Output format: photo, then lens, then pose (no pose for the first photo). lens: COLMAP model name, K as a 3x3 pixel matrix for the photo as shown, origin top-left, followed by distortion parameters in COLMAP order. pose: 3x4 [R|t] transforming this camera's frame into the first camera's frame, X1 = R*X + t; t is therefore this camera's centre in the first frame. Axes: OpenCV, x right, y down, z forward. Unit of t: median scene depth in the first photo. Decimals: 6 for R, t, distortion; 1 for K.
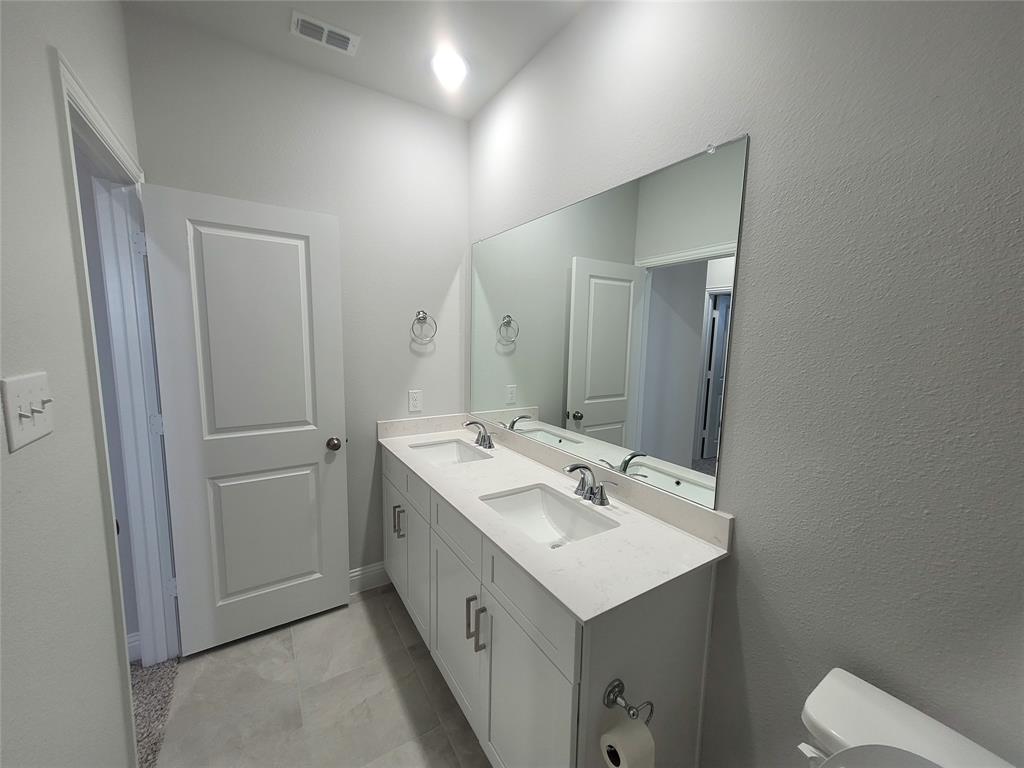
lens RADIAL K [[405.5, 0, 514.2], [0, 405.5, 388.5], [0, 0, 1]] dist [0.034160, -0.000078]
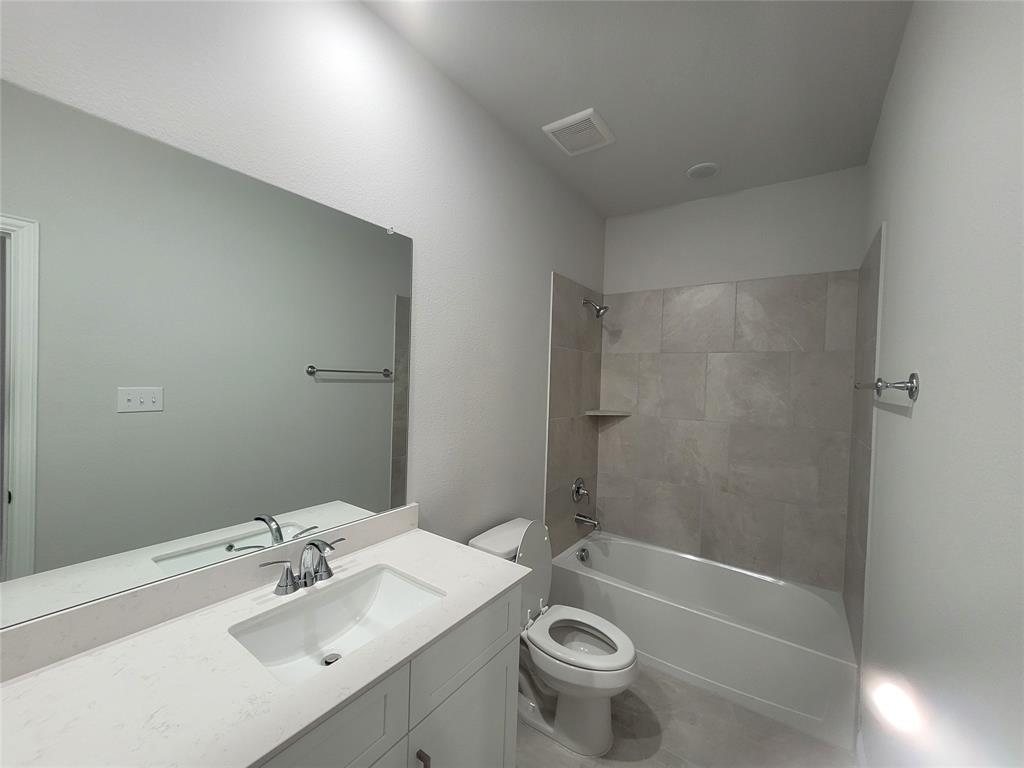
lens RADIAL K [[405.5, 0, 514.2], [0, 405.5, 388.5], [0, 0, 1]] dist [0.034160, -0.000078]
pose [[-0.377826, -0.054479, 0.924273, -0.636037], [0.076877, 0.992974, 0.089954, -0.131420], [-0.922680, 0.105042, -0.370983, 0.846835]]
